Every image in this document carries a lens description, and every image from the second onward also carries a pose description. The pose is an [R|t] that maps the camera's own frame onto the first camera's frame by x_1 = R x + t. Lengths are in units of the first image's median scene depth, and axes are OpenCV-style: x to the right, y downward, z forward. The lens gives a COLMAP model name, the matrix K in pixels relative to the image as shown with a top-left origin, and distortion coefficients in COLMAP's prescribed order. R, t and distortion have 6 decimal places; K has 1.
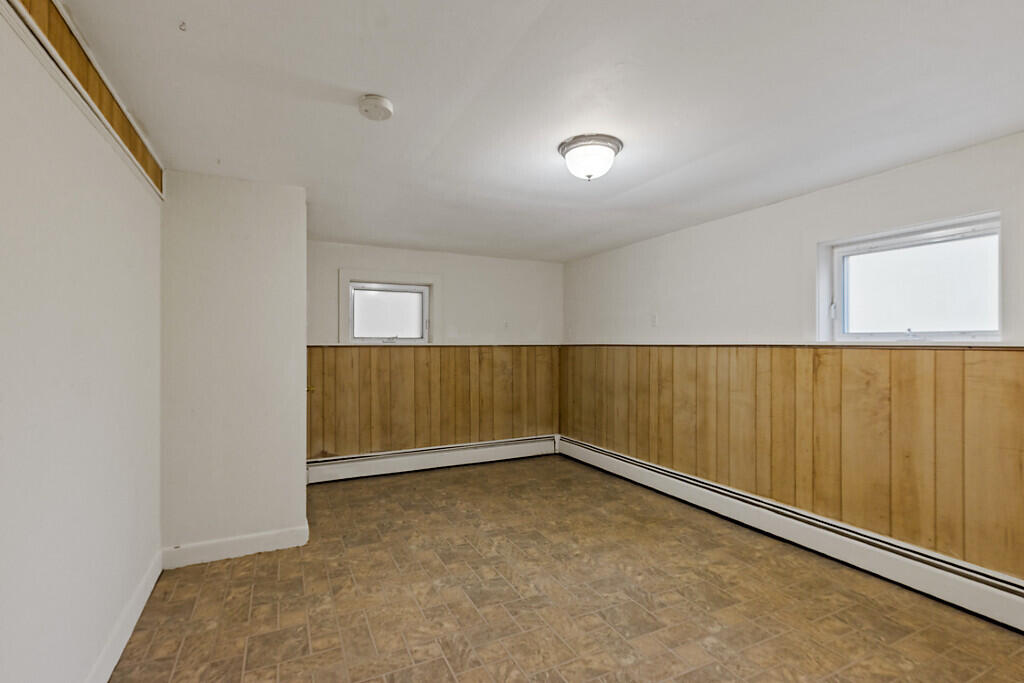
lens RADIAL K [[476.2, 0, 512.2], [0, 476.2, 343.8], [0, 0, 1]] dist [0.001926, -0.001768]
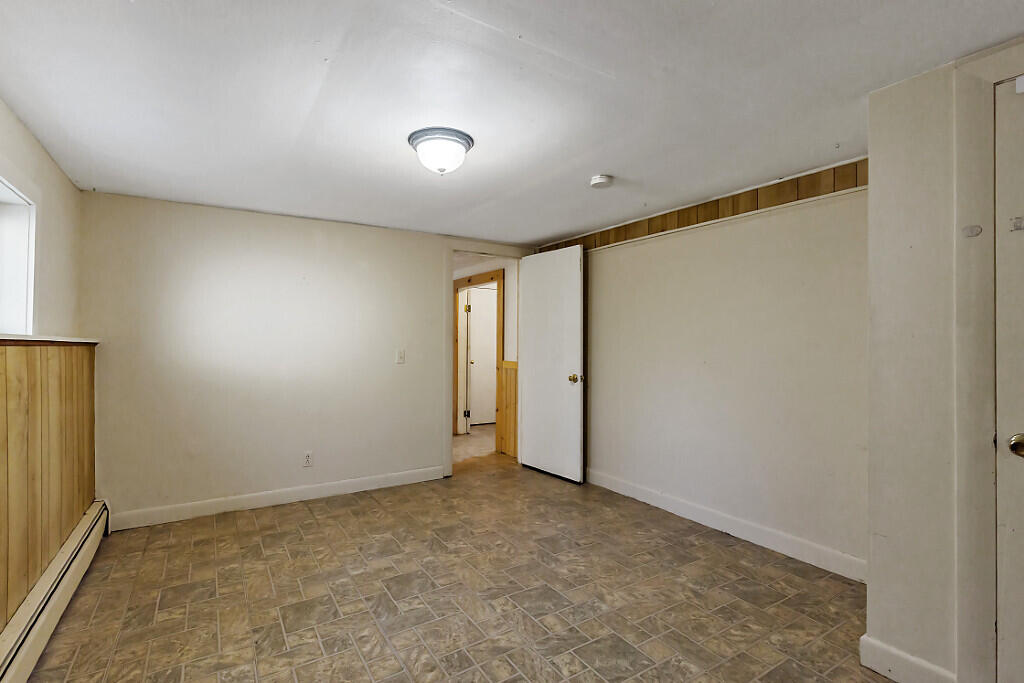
lens RADIAL K [[476.2, 0, 511.7], [0, 476.2, 344.0], [0, 0, 1]] dist [0.001926, -0.001768]
pose [[-0.993984, -0.005991, -0.109361, 0.123550], [-0.005639, 0.999978, -0.003528, 0.007777], [0.109380, -0.002890, -0.993996, 1.985453]]
